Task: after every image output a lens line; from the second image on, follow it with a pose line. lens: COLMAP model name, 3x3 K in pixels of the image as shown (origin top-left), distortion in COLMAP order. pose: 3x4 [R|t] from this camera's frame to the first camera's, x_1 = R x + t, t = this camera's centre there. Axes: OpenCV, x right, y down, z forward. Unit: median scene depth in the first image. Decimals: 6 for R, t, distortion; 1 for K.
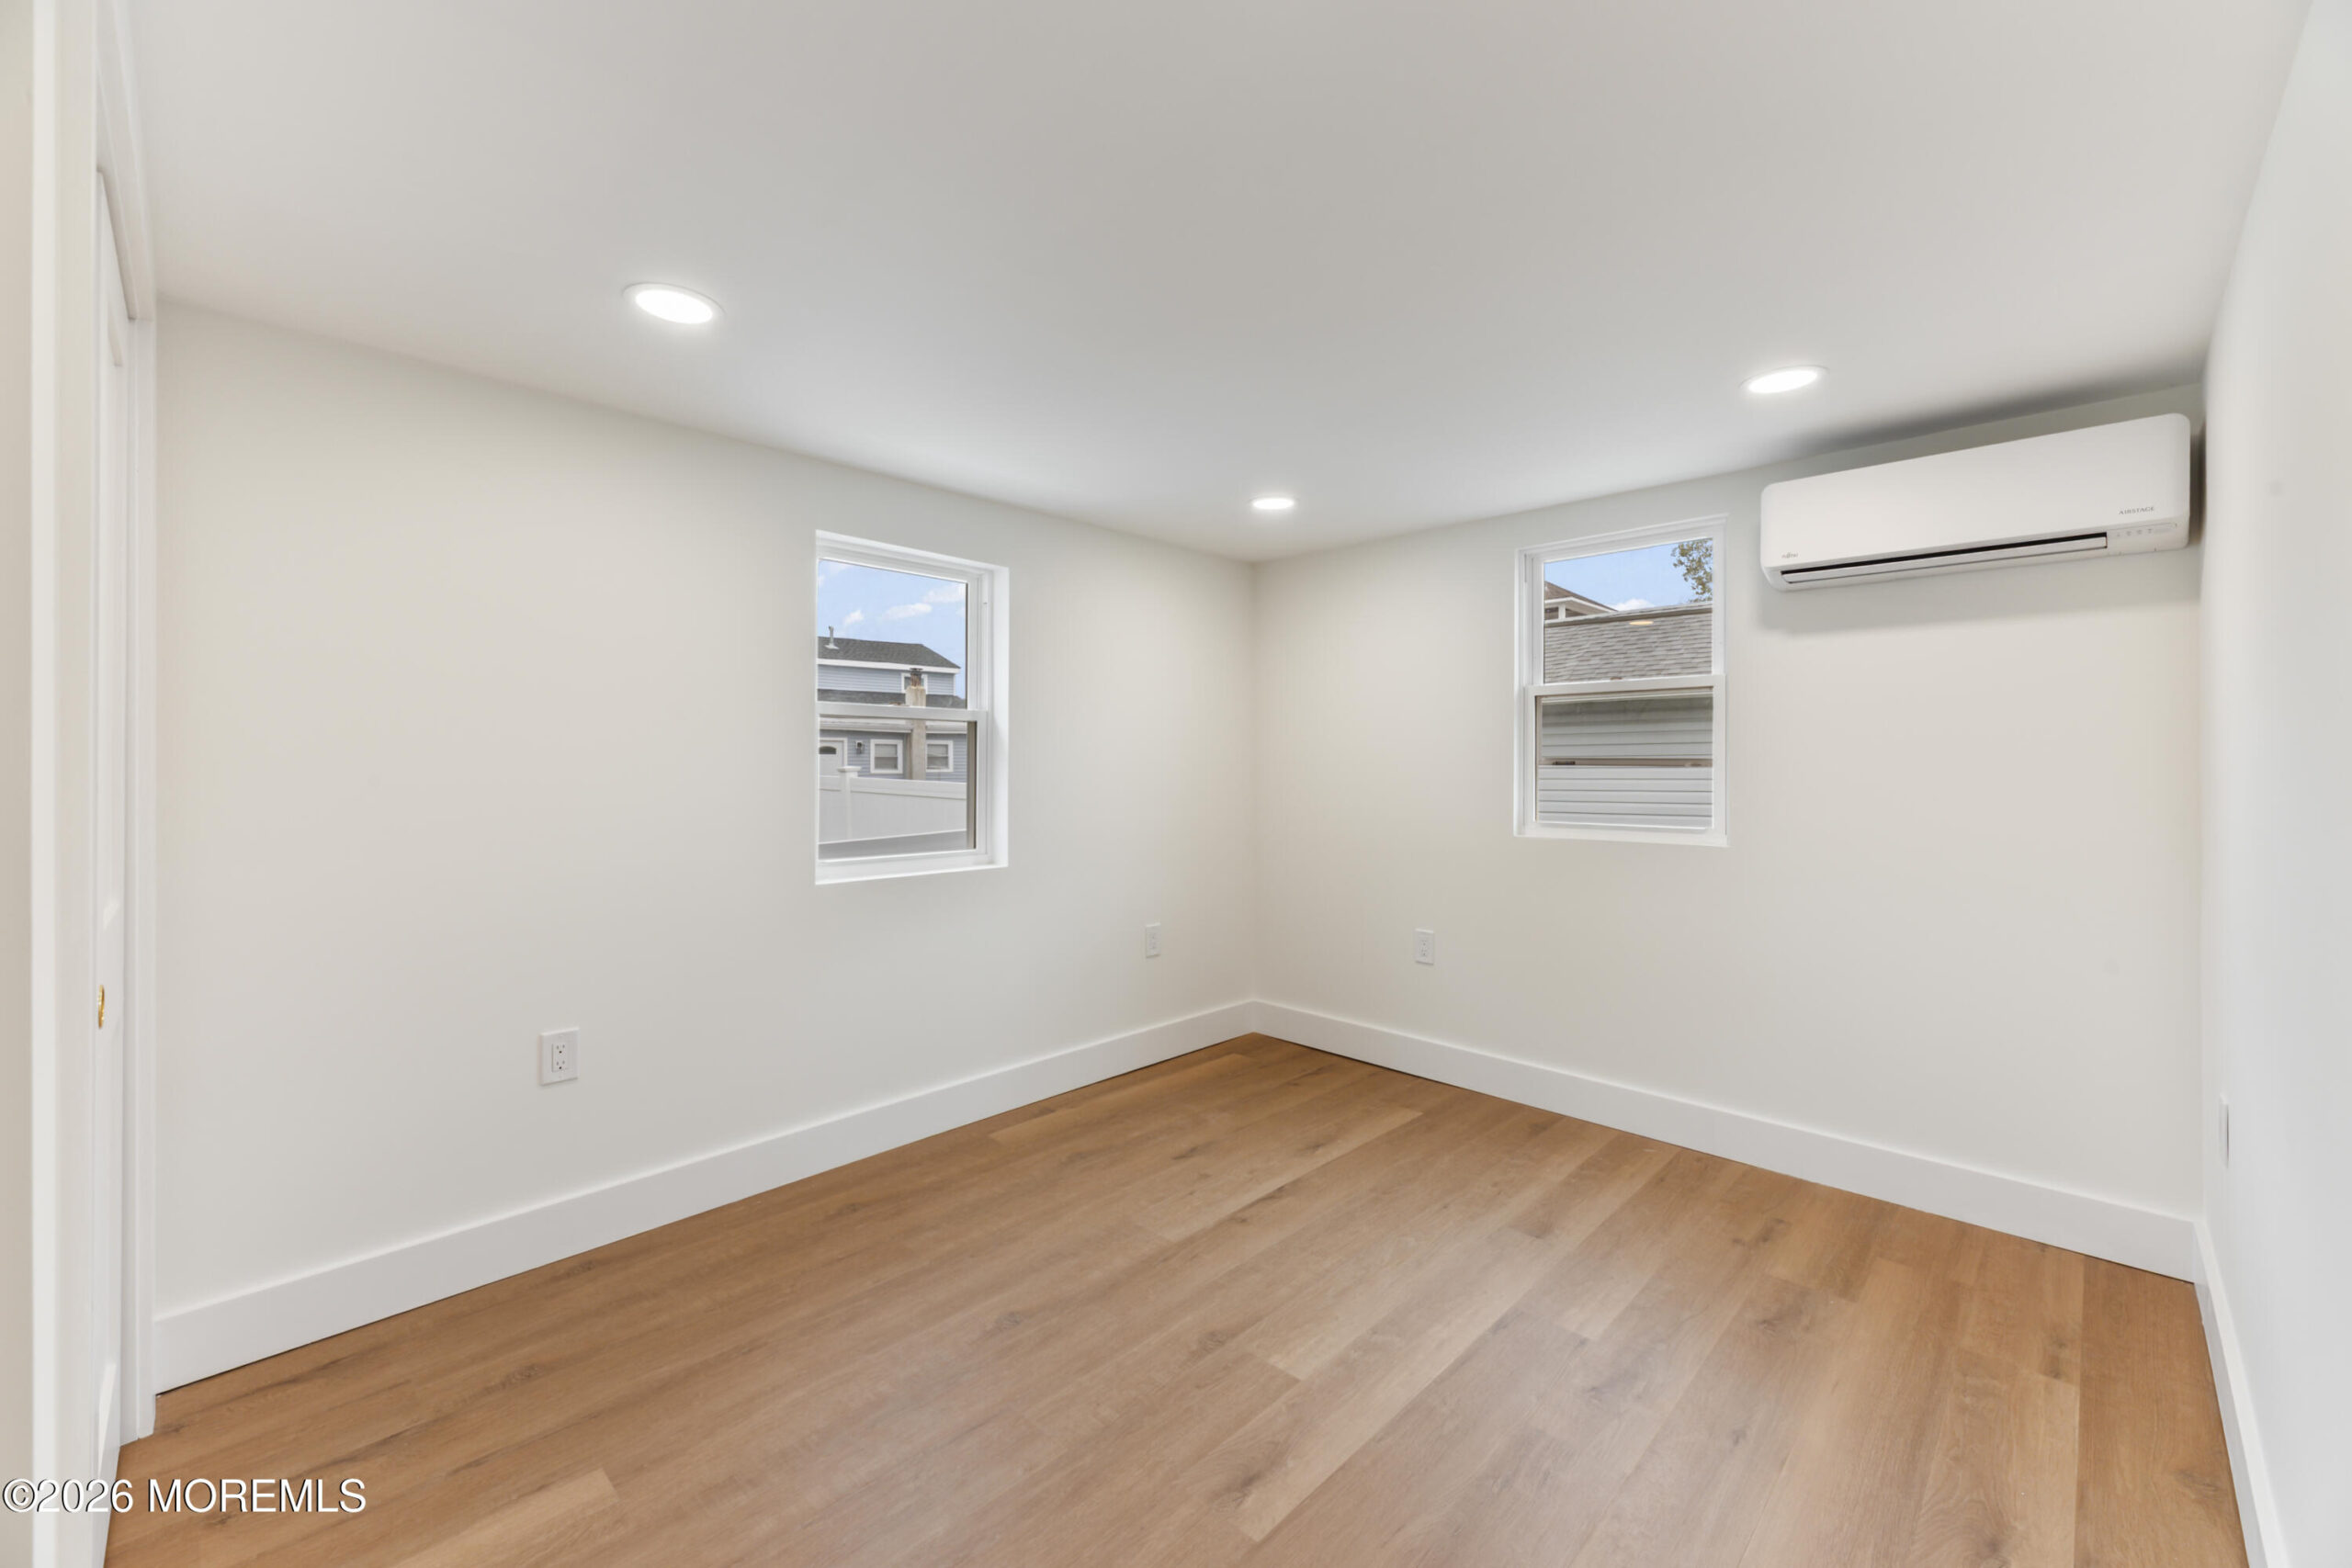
lens RADIAL K [[943.3, 0, 1175.9], [0, 943.3, 768.1], [0, 0, 1]] dist [0.002652, -0.000823]
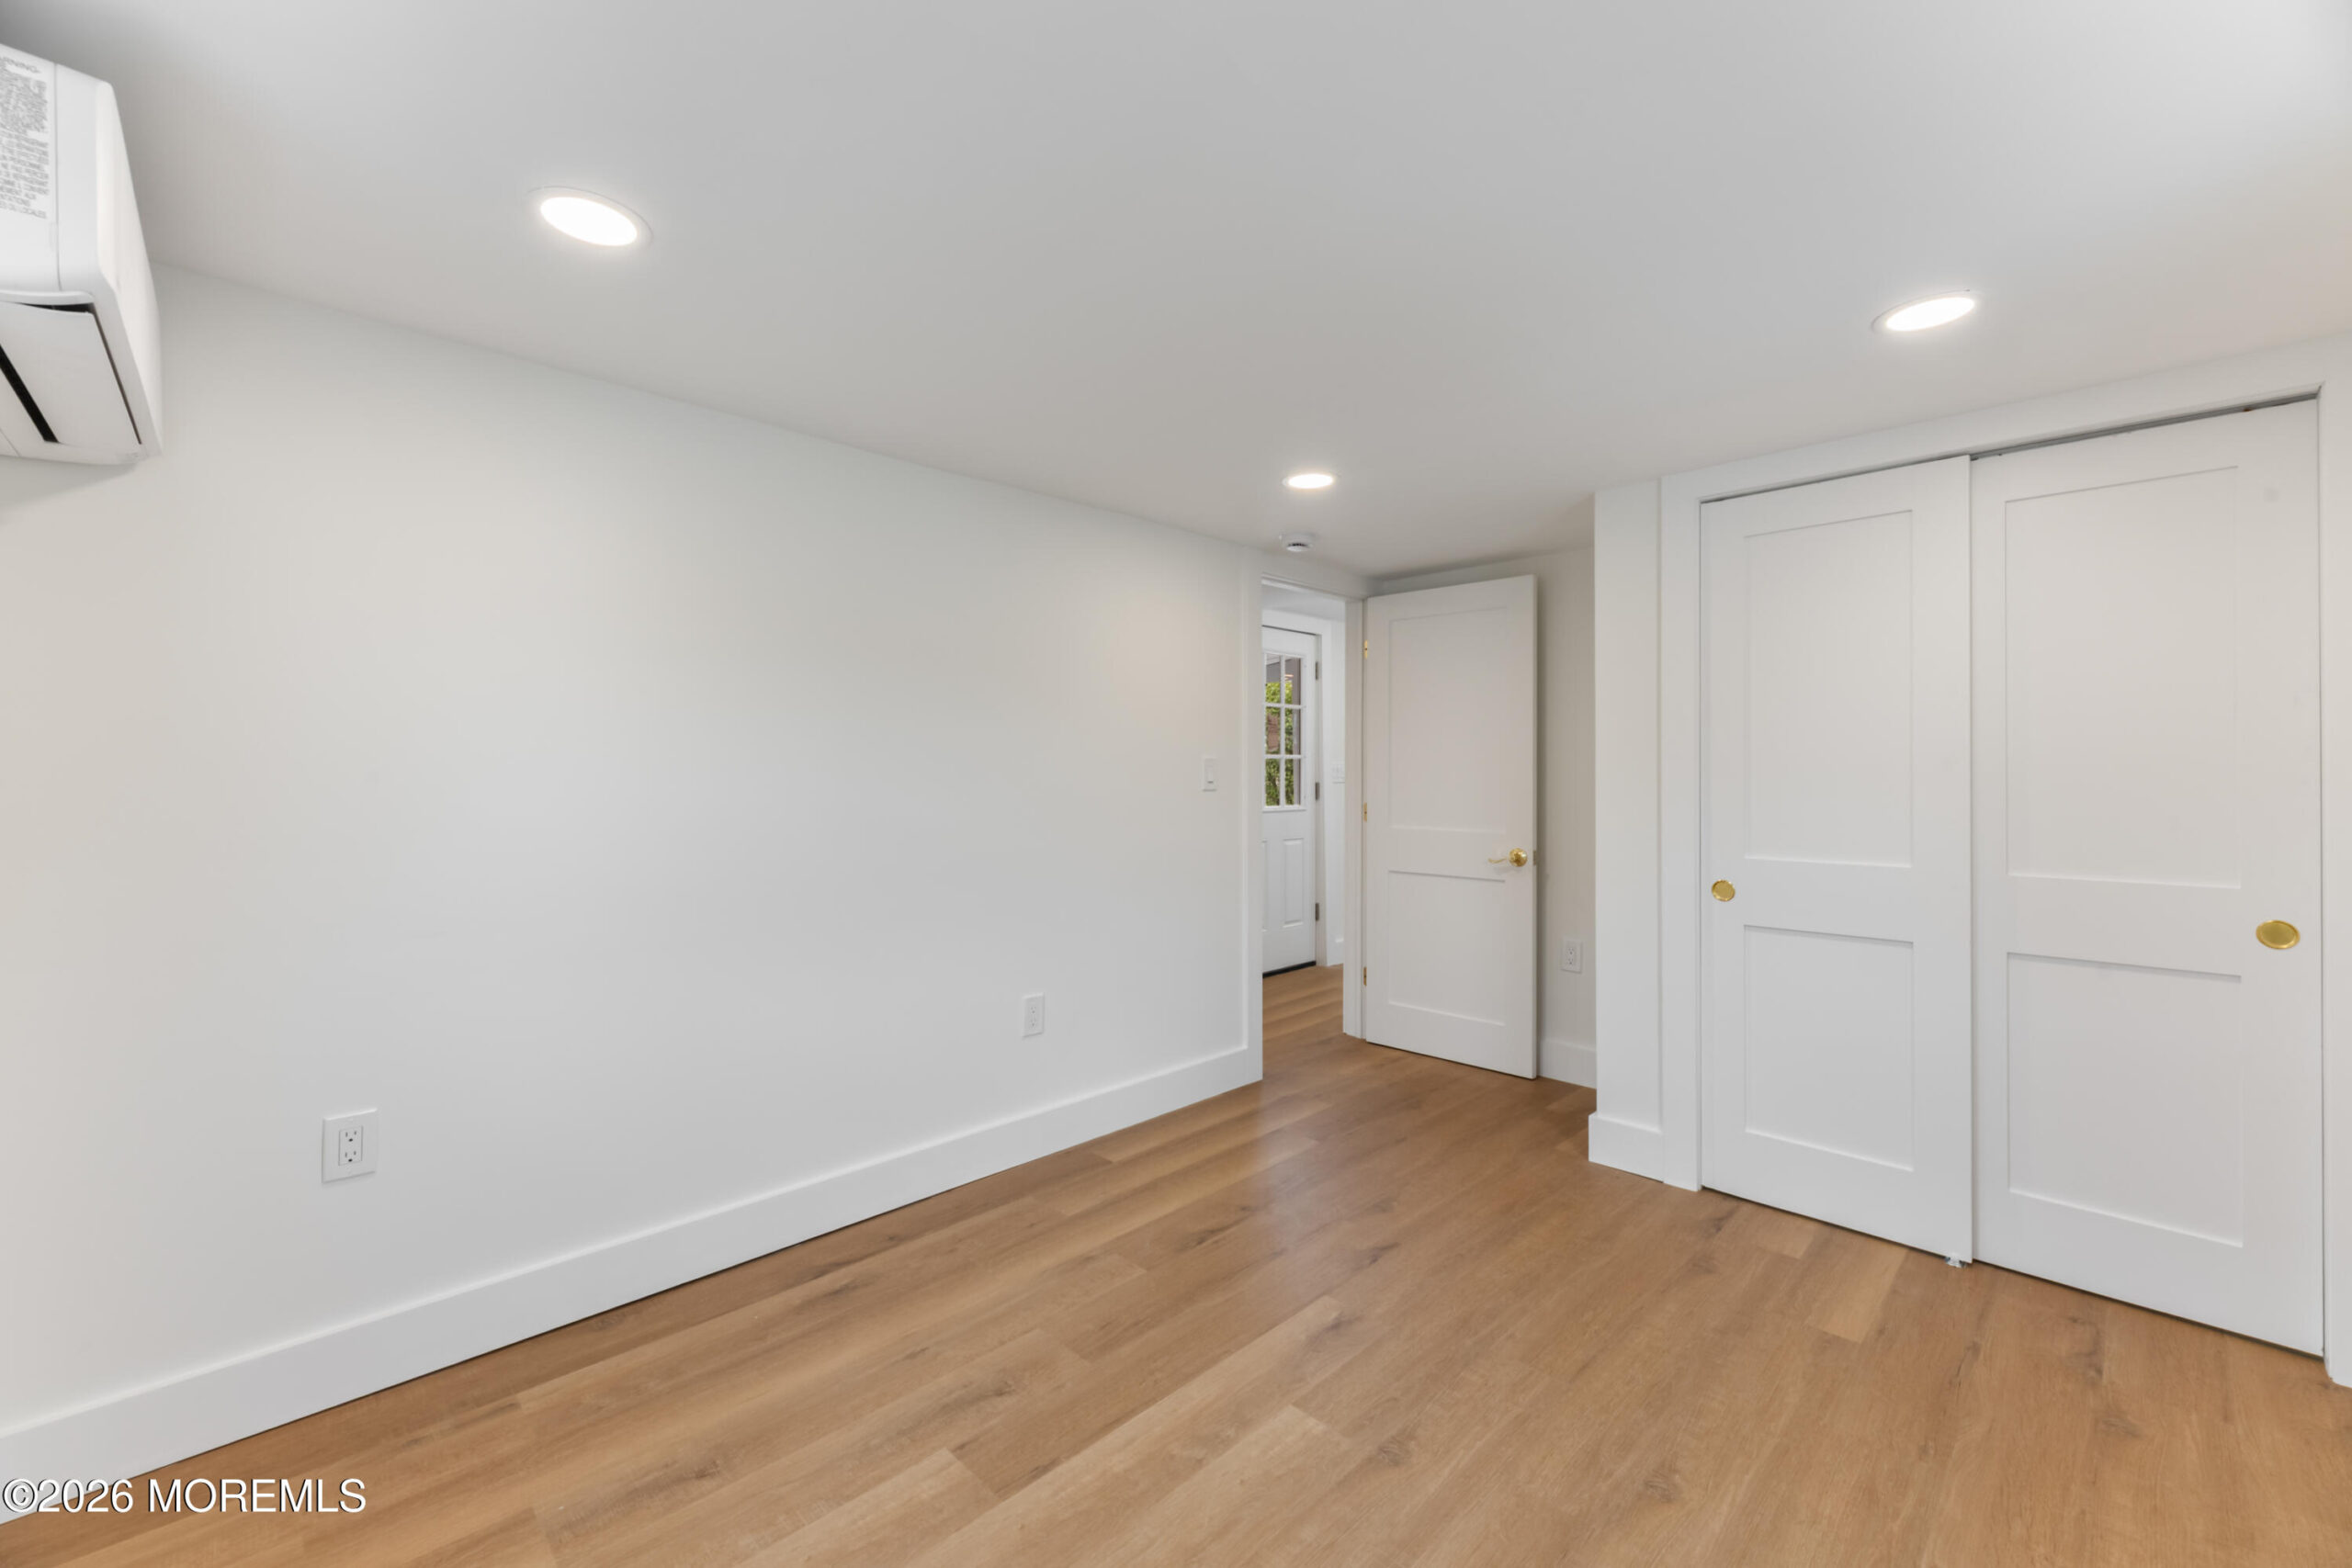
lens RADIAL K [[943.3, 0, 1175.7], [0, 943.3, 775.1], [0, 0, 1]] dist [0.002652, -0.000823]
pose [[-0.999778, -0.001884, 0.020988, 0.225350], [-0.001620, 0.999919, 0.012614, -0.015847], [-0.021010, 0.012577, -0.999700, 1.907791]]
